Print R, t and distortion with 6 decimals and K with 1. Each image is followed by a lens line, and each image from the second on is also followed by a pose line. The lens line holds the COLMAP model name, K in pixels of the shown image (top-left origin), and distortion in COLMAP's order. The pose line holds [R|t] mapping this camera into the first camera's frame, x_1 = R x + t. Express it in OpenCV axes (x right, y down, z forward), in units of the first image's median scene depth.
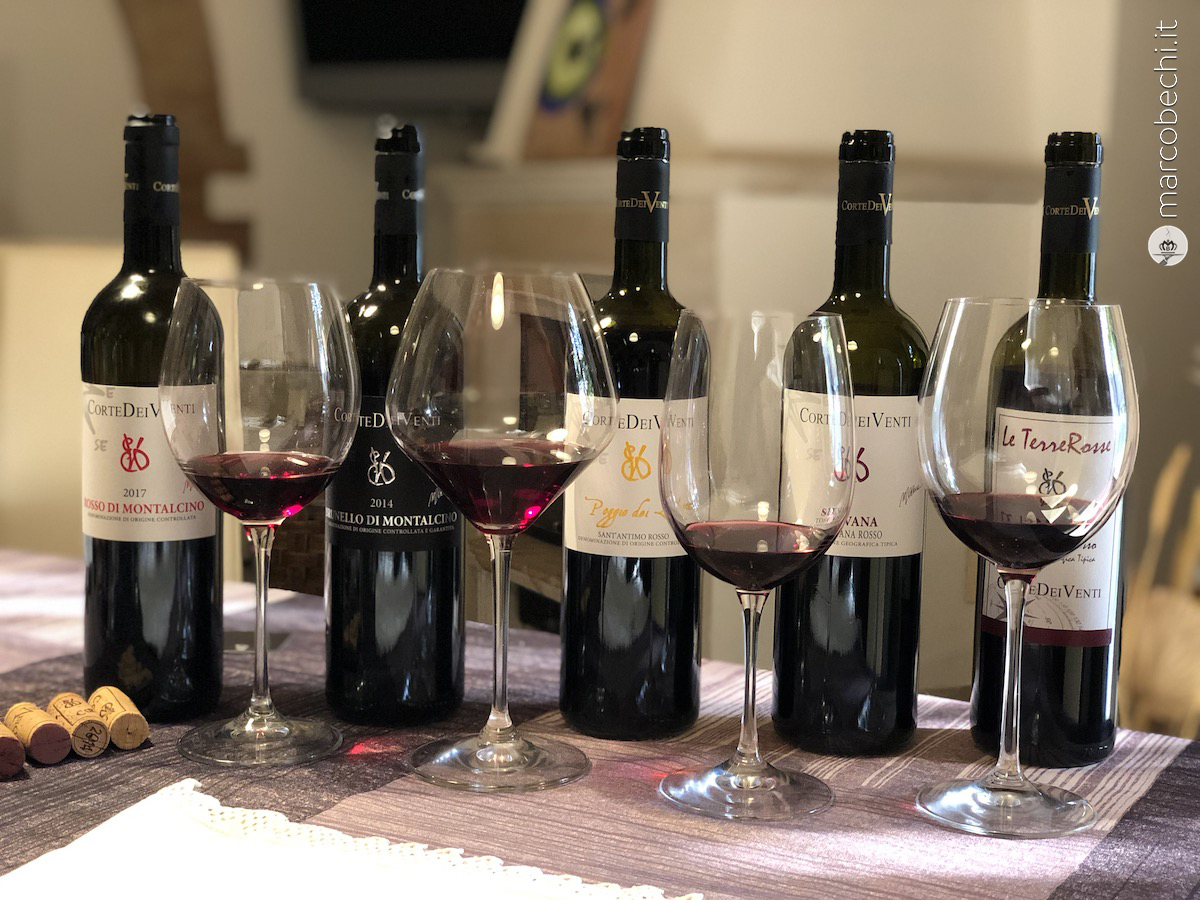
lens RADIAL K [[1828.5, 0, 600.0], [0, 1828.5, 450.0], [0, 0, 1]] dist [0.102911, -0.944245]
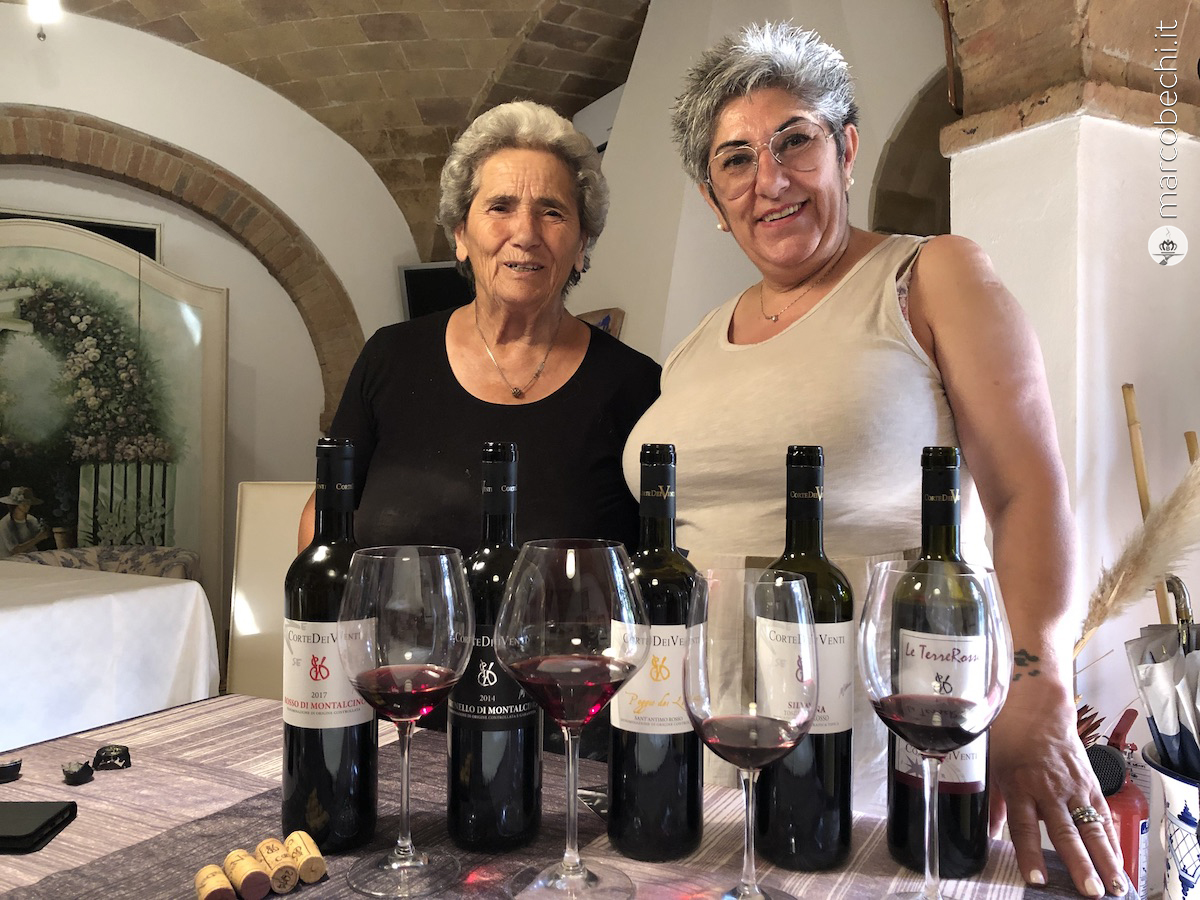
lens RADIAL K [[943.5, 0, 600.0], [0, 943.5, 450.0], [0, 0, 1]] dist [0.046454, -0.194592]
pose [[0.999335, -0.007794, 0.035634, -0.054905], [0.011922, 0.993041, -0.117161, -0.080128], [-0.034473, 0.117508, 0.992473, 0.219287]]
